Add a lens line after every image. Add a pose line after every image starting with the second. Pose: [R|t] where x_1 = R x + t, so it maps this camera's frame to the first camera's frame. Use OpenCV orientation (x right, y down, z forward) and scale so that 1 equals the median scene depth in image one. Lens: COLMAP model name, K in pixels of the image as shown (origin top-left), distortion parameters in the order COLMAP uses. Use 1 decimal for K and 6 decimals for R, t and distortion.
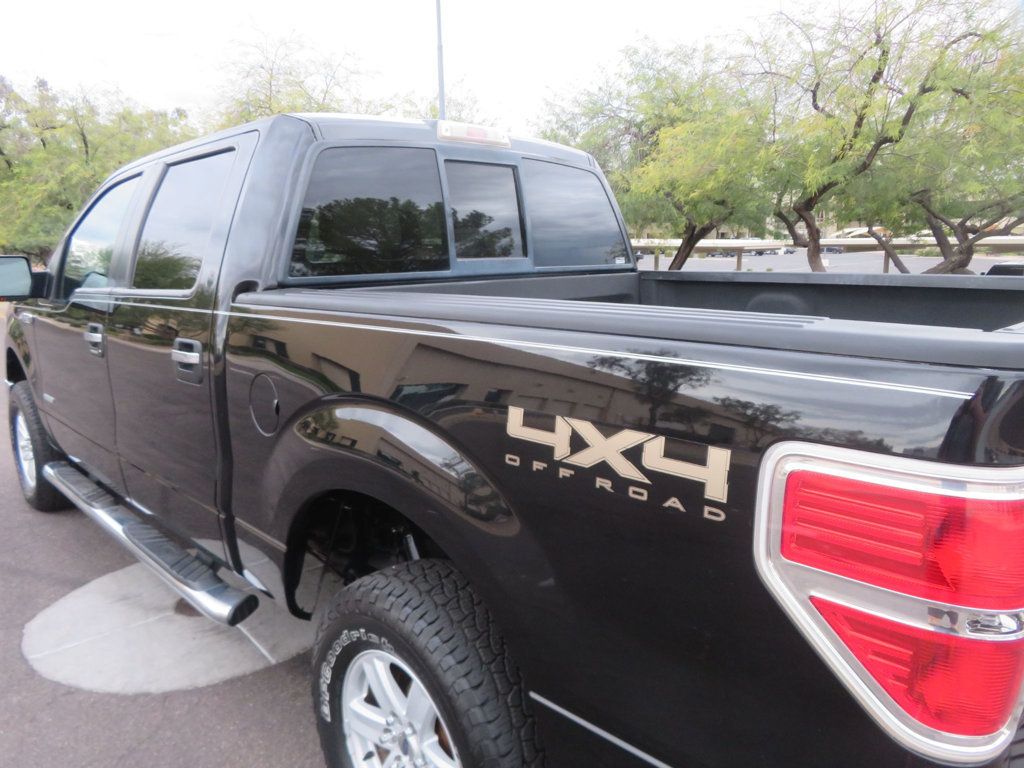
lens RADIAL K [[717.7, 0, 512.0], [0, 717.7, 384.0], [0, 0, 1]] dist [-0.004837, -0.003539]
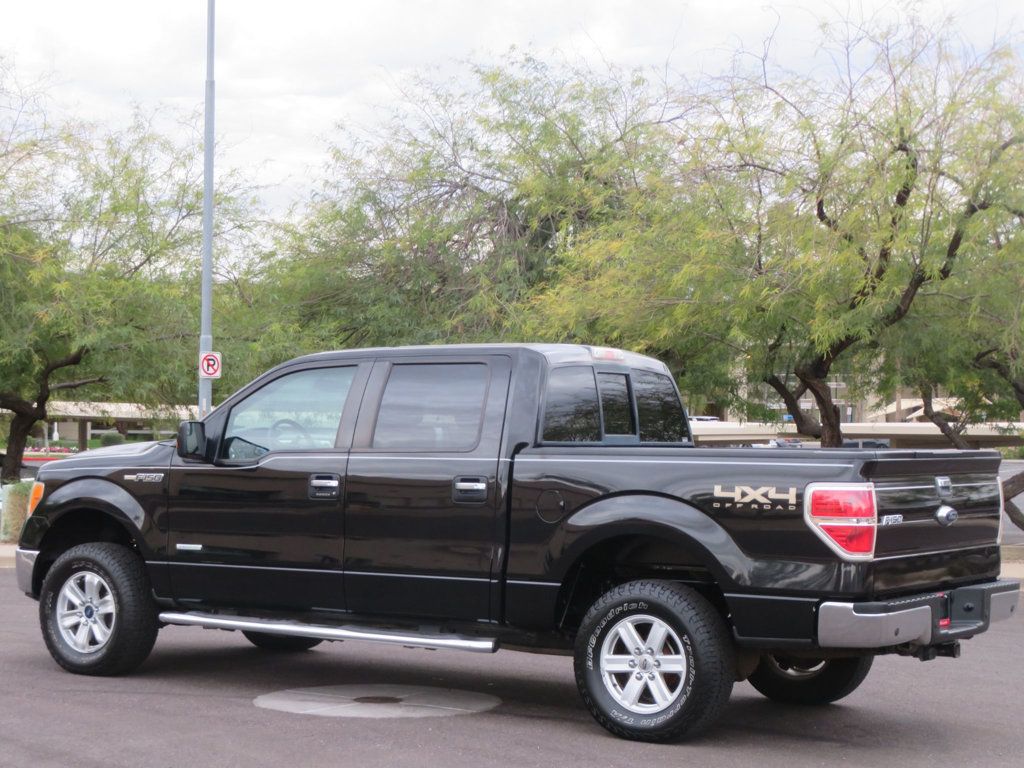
lens RADIAL K [[1844.3, 0, 512.0], [0, 1844.3, 384.0], [0, 0, 1]] dist [0.011014, -0.161649]
pose [[0.976229, 0.029570, 0.214715, -2.261701], [0.016338, 0.977791, -0.208942, 1.100293], [-0.216125, 0.207484, 0.954065, -5.579192]]
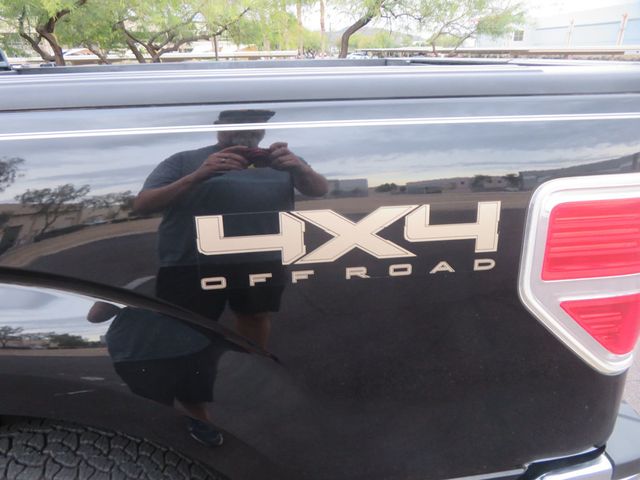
lens RADIAL K [[499.8, 0, 320.0], [0, 499.8, 240.0], [0, 0, 1]] dist [-0.023581, -0.003159]
pose [[0.633882, -0.271646, 0.724156, -0.305157], [0.158298, 0.962038, 0.222317, -0.041626], [-0.757057, -0.026290, 0.652819, 0.554628]]
